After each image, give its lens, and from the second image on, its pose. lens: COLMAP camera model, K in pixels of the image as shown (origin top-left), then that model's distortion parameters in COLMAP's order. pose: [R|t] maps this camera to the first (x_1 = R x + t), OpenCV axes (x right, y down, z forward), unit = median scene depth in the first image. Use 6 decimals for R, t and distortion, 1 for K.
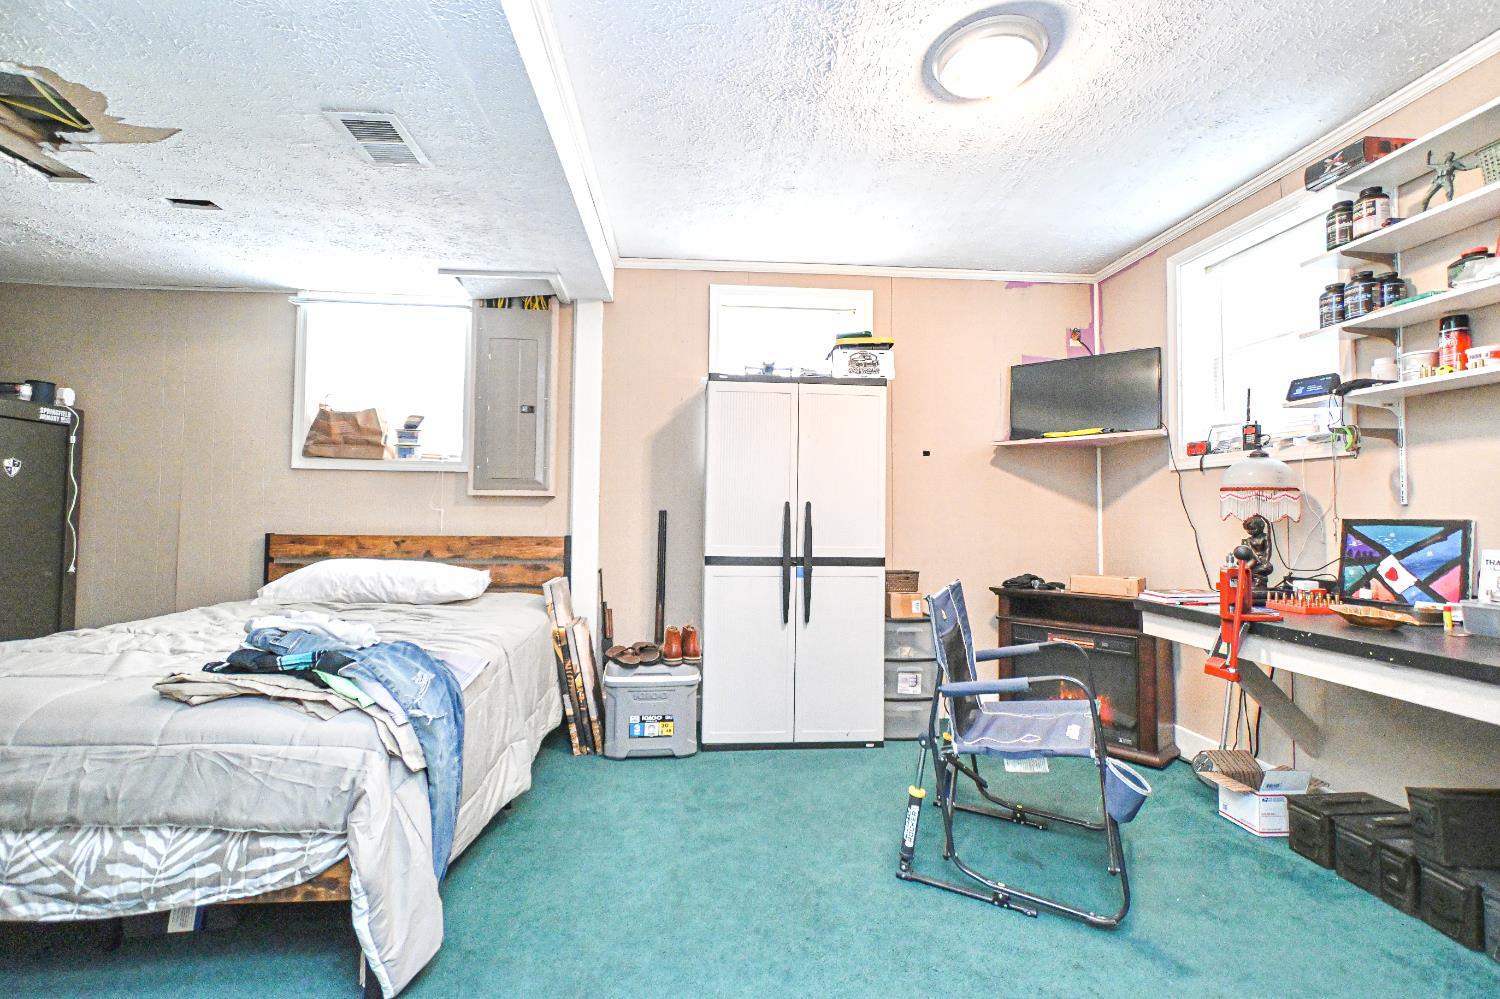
lens RADIAL K [[661.2, 0, 746.5], [0, 661.2, 495.8], [0, 0, 1]] dist [0.000834, 0.000103]
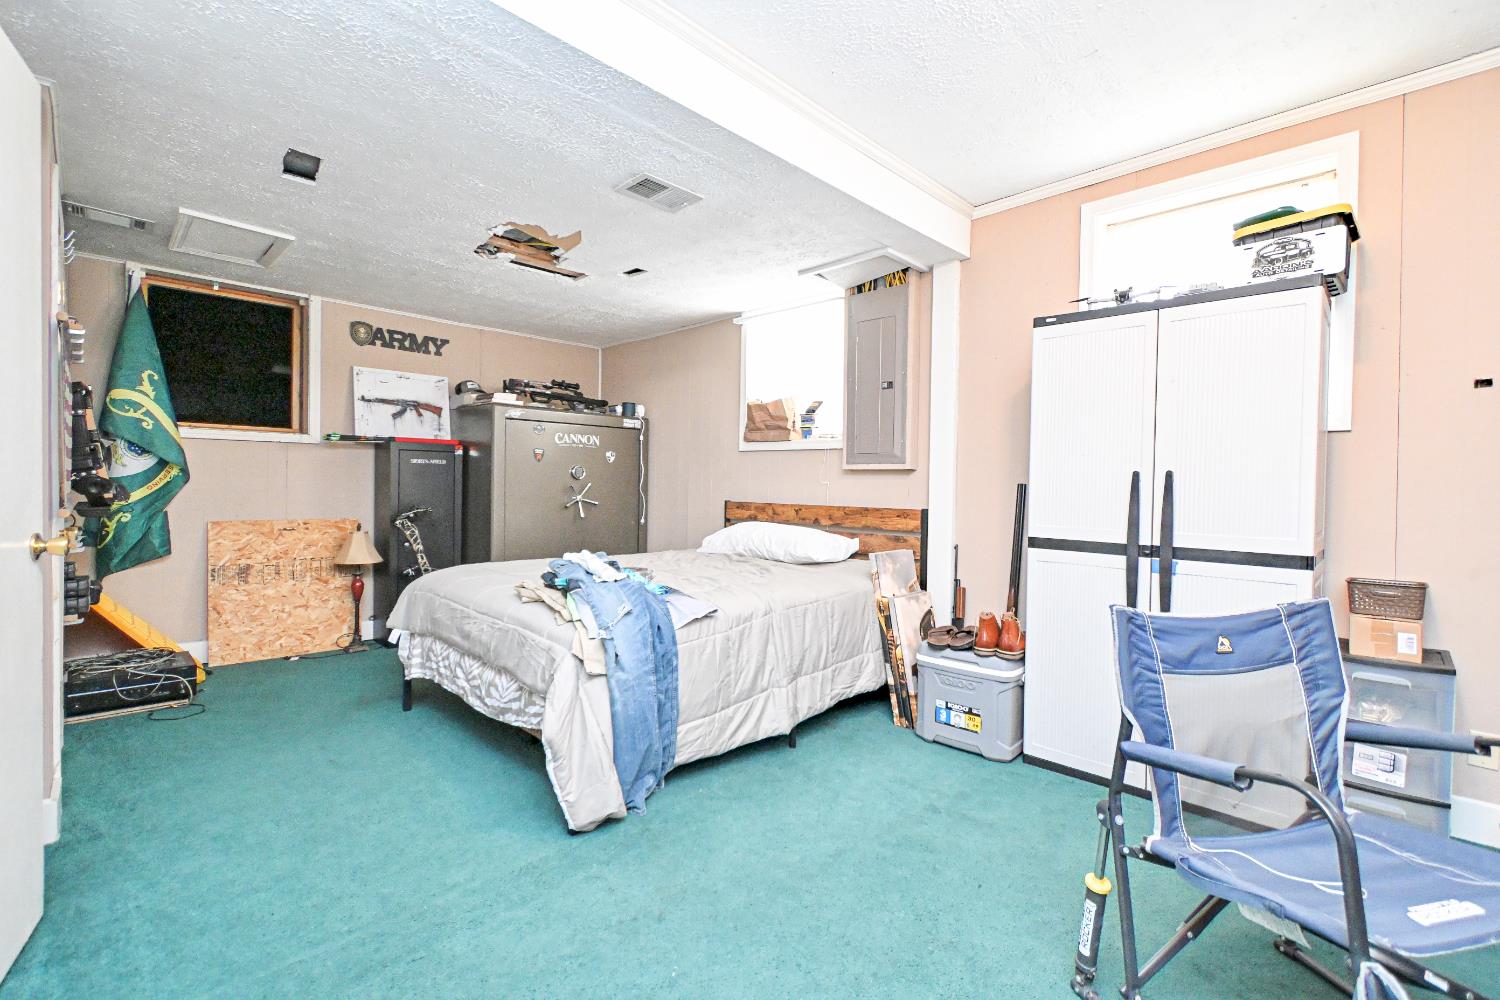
lens RADIAL K [[661.2, 0, 750.6], [0, 661.2, 496.5], [0, 0, 1]] dist [0.000834, 0.000103]
pose [[0.656617, 0.014177, -0.754091, 0.334786], [0.014760, 0.999390, 0.031641, 0.007368], [0.754080, -0.031906, 0.656007, 0.171068]]
